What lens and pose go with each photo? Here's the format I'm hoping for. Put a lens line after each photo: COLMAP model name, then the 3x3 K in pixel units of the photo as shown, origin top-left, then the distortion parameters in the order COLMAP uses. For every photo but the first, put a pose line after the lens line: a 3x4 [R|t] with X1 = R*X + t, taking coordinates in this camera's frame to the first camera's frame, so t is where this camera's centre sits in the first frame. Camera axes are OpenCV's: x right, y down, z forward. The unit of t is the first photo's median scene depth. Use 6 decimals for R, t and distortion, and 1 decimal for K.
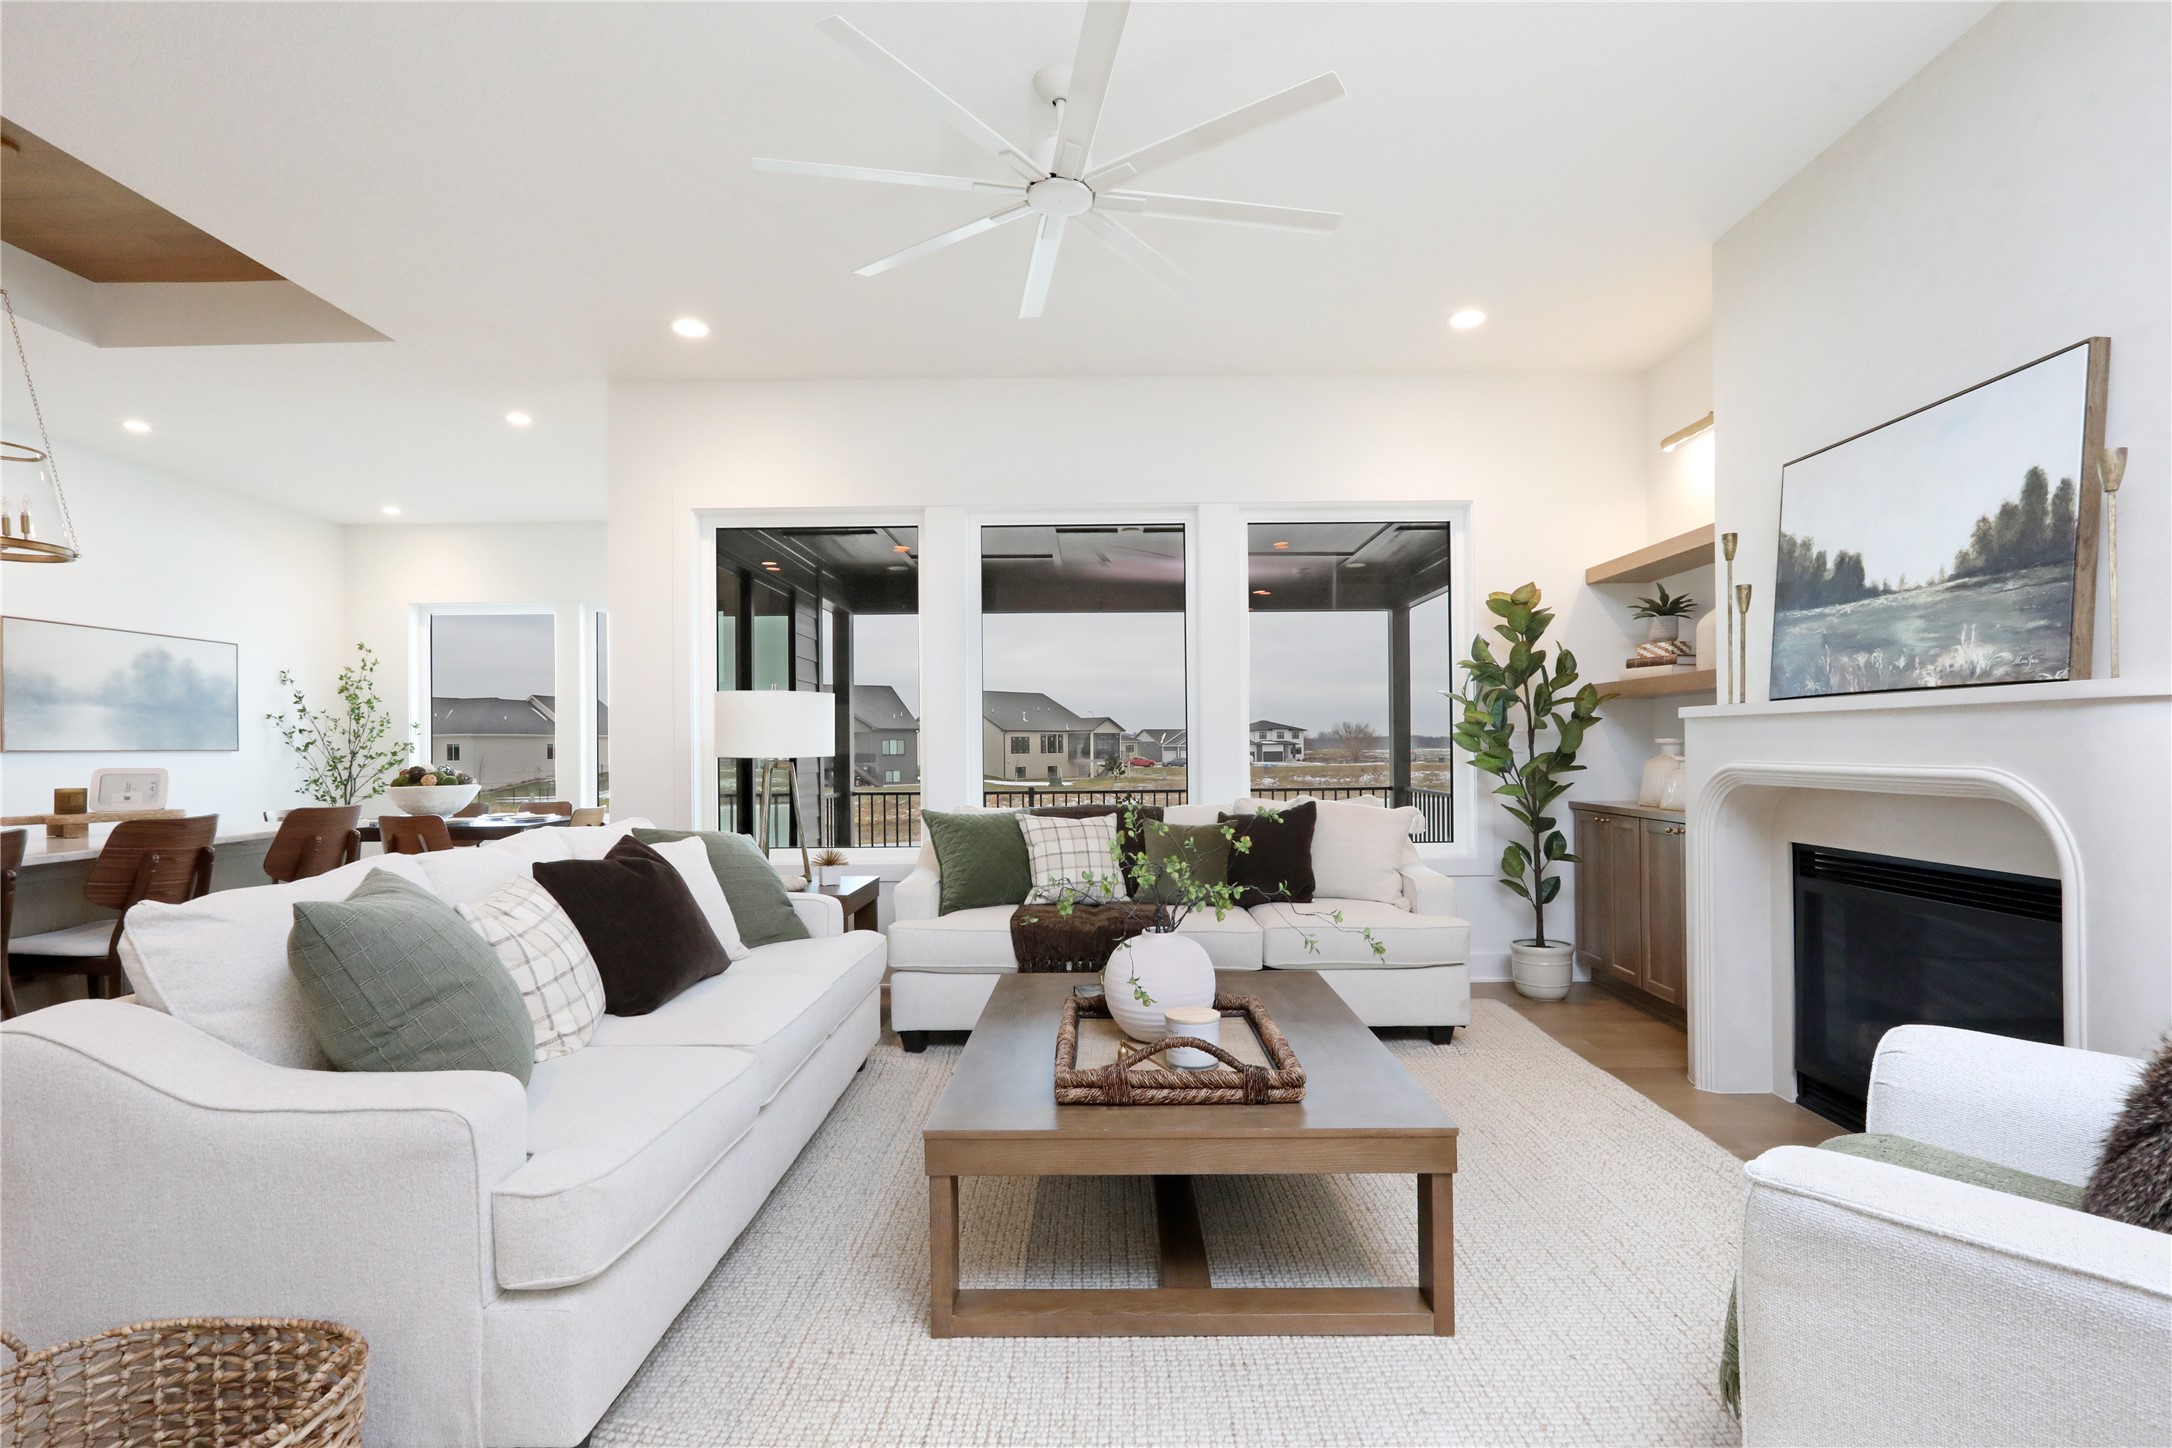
lens RADIAL K [[997.8, 0, 1091.0], [0, 997.8, 747.4], [0, 0, 1]] dist [0.000729, 0.000992]
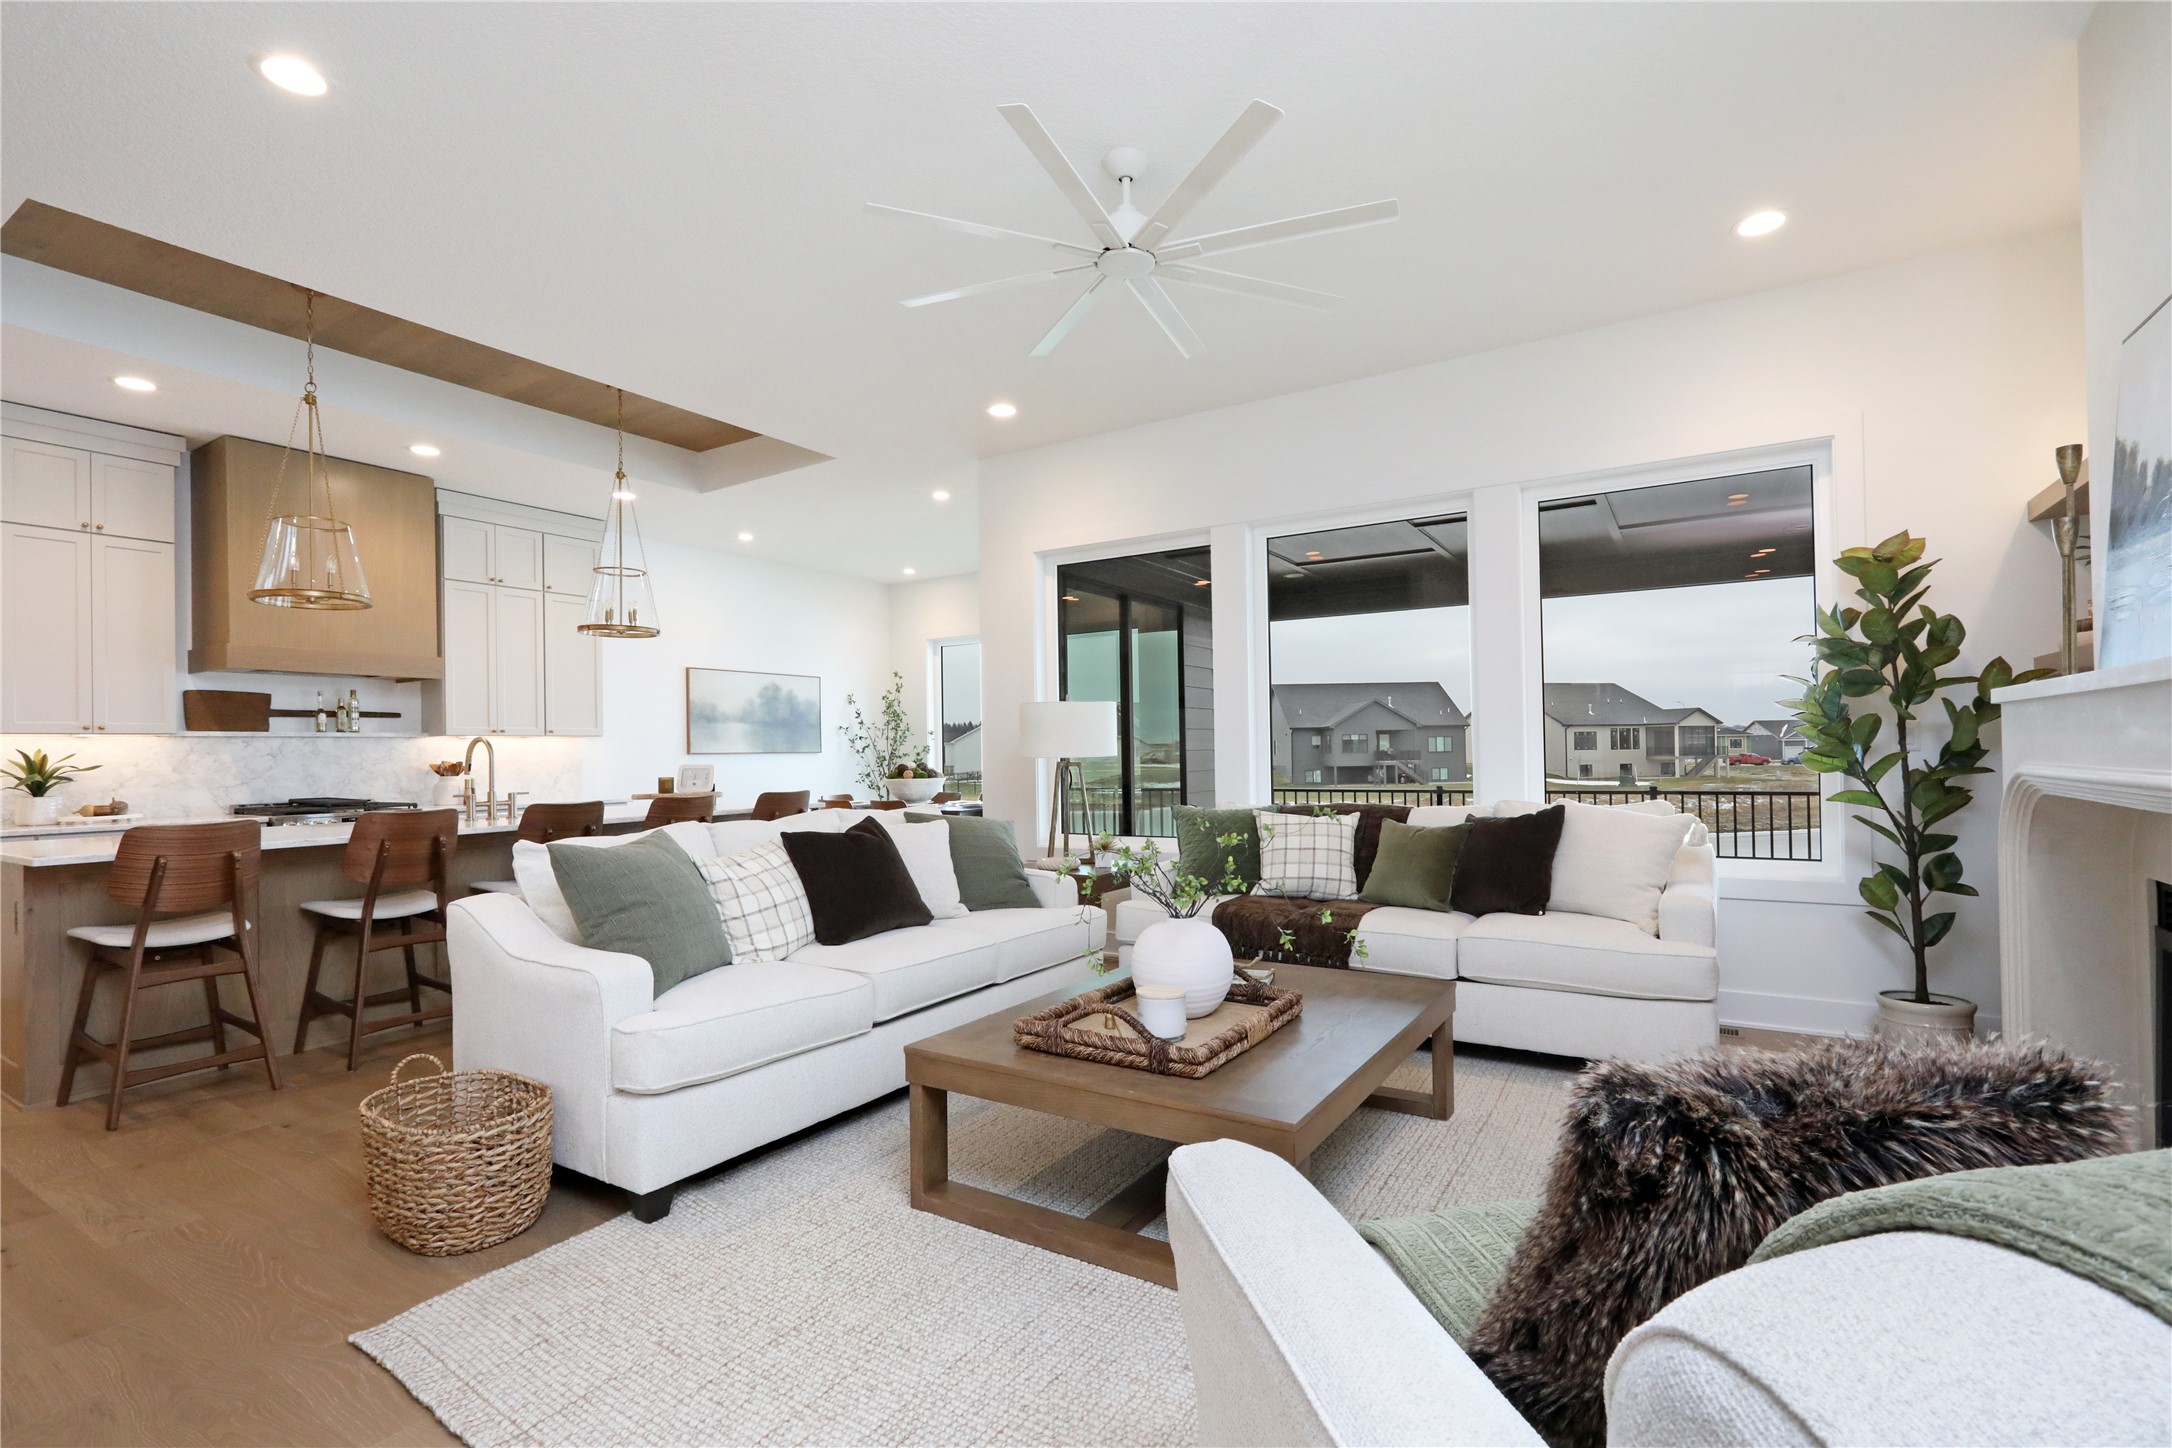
lens RADIAL K [[980.8, 0, 1087.4], [0, 980.8, 748.7], [0, 0, 1]] dist [0.000999, 0.000348]
pose [[0.850214, -0.005368, -0.526410, 0.330520], [0.007474, 0.999970, 0.001875, -0.002383], [0.526385, -0.005529, 0.850229, 0.018220]]
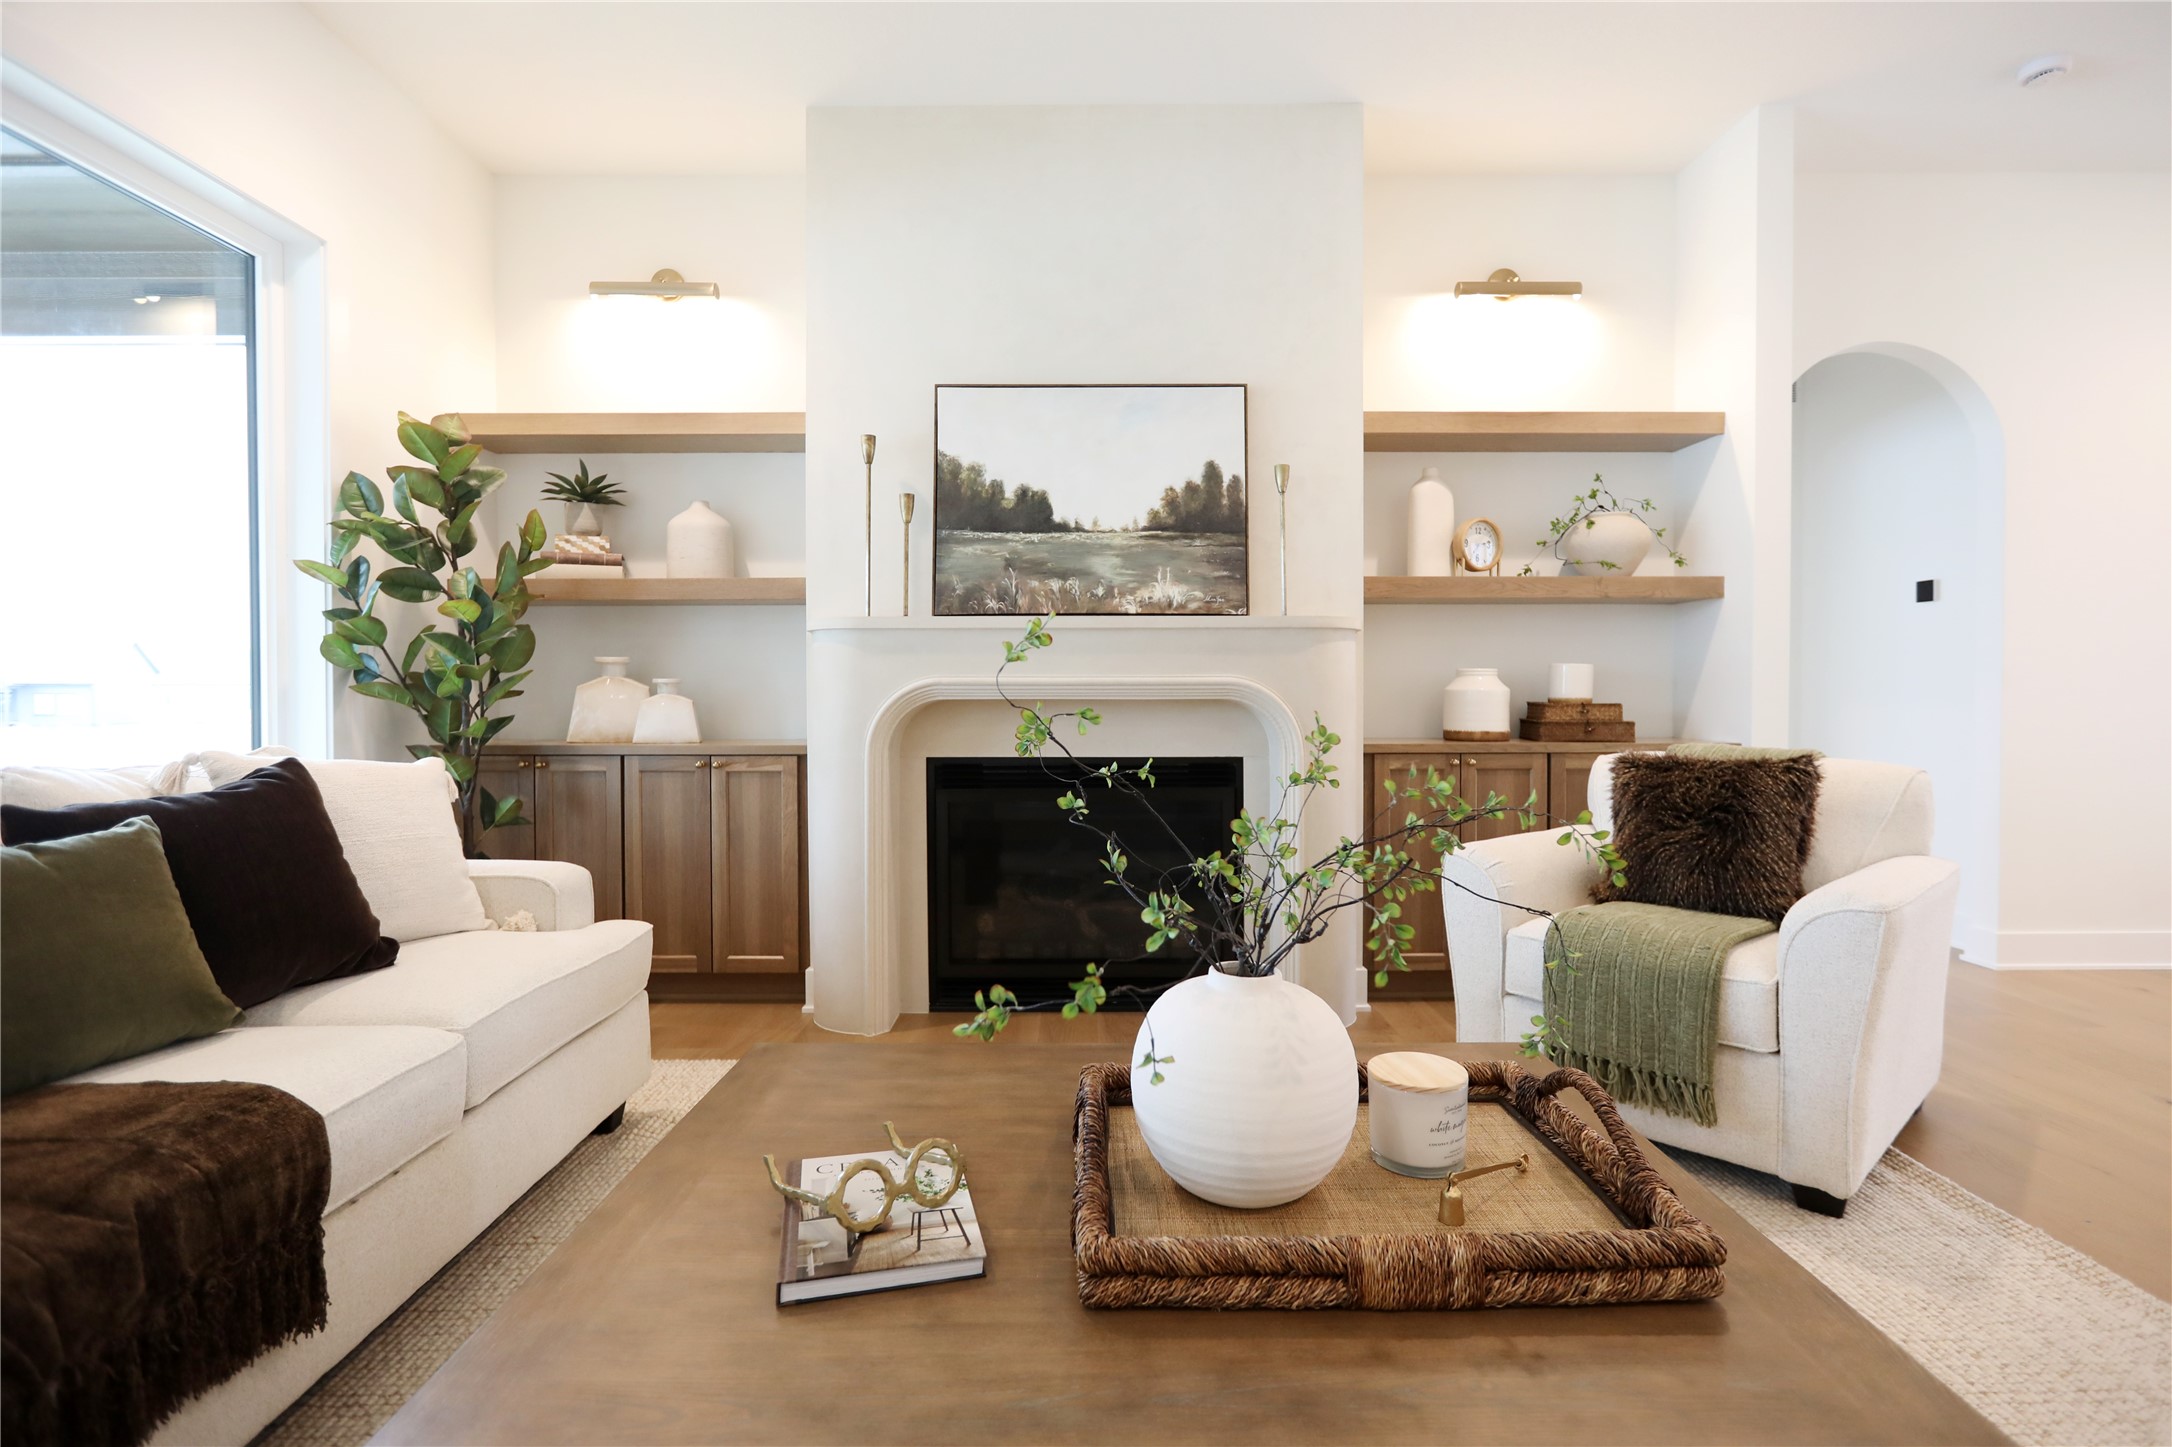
lens RADIAL K [[963.6, 0, 1080.3], [0, 963.6, 700.5], [0, 0, 1]] dist [0.016955, 0.000082]
pose [[-0.005885, 0.010287, 0.999930, -0.215039], [0.001956, 0.999945, -0.010275, 0.036315], [-0.999981, 0.001896, -0.005905, 0.652574]]
